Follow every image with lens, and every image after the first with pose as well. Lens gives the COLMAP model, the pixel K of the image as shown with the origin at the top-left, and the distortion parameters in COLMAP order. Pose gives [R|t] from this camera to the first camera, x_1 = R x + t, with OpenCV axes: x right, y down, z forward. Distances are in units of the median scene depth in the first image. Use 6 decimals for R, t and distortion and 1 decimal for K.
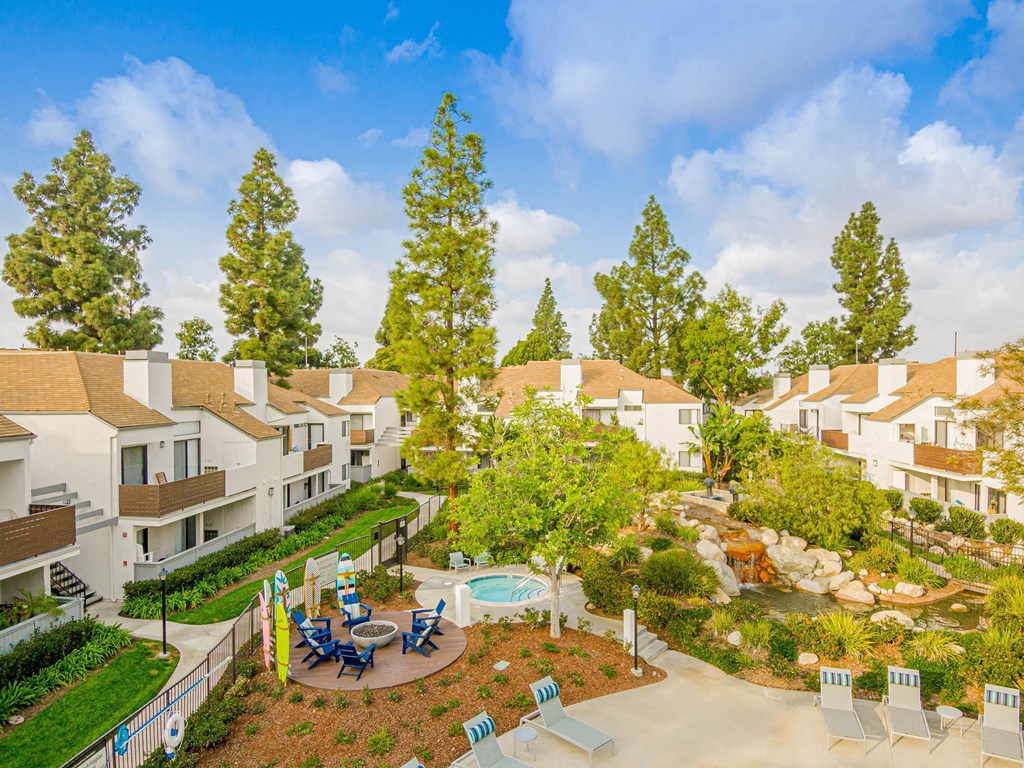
lens RADIAL K [[617.6, 0, 512.0], [0, 617.6, 400.1], [0, 0, 1]] dist [0.081968, -0.107428]
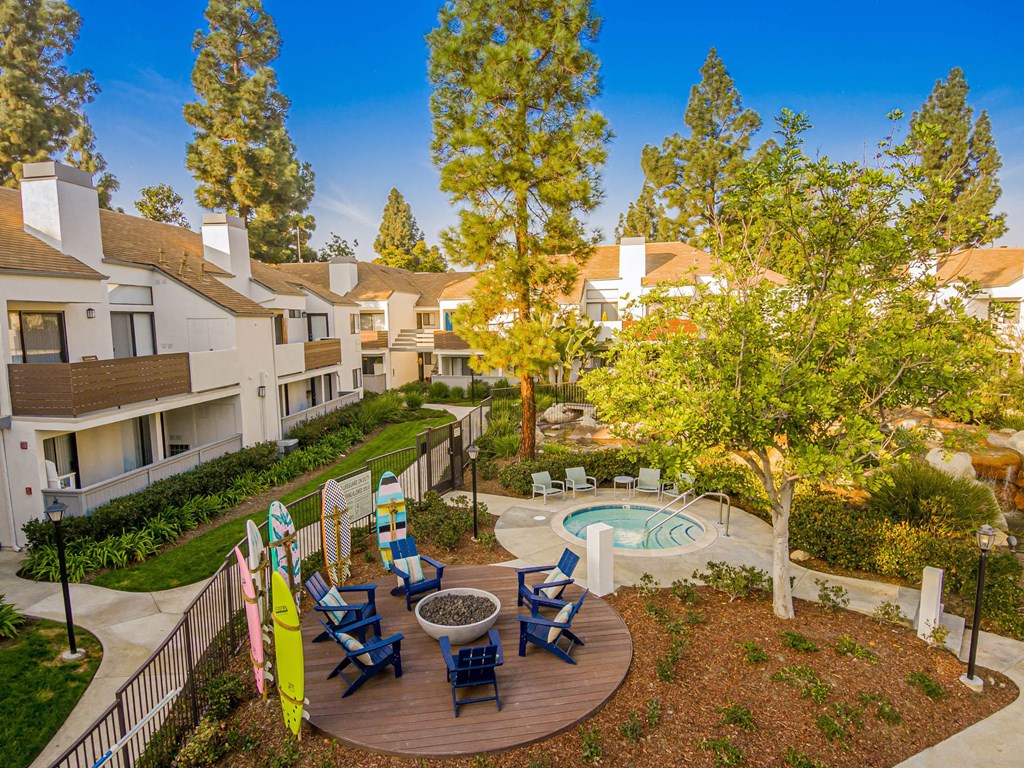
lens RADIAL K [[617.6, 0, 512.0], [0, 617.6, 400.1], [0, 0, 1]] dist [0.081968, -0.107428]
pose [[0.999945, -0.008889, 0.005481, -0.122757], [0.008207, 0.993455, 0.113930, 0.090340], [-0.006458, -0.113878, 0.993474, 0.340120]]
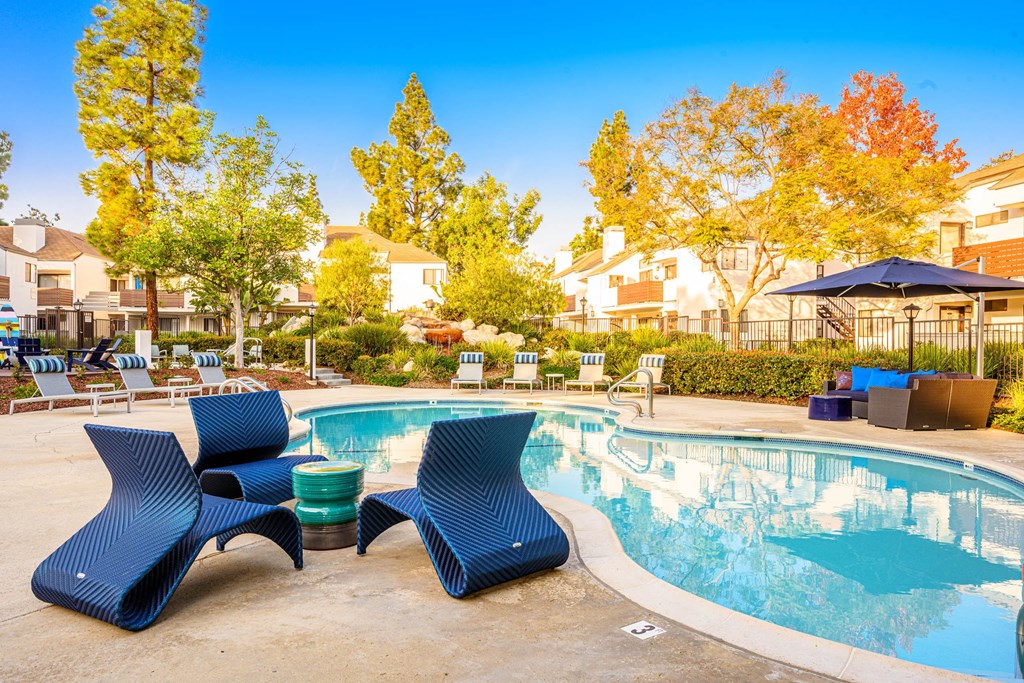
lens RADIAL K [[706.0, 0, 512.0], [0, 706.0, 341.5], [0, 0, 1]] dist [-0.000868, -0.002670]
pose [[0.951250, 0.011536, 0.308206, 0.100322], [-0.007102, 0.999855, -0.015505, 0.251877], [-0.308340, 0.012561, 0.951193, -0.186740]]
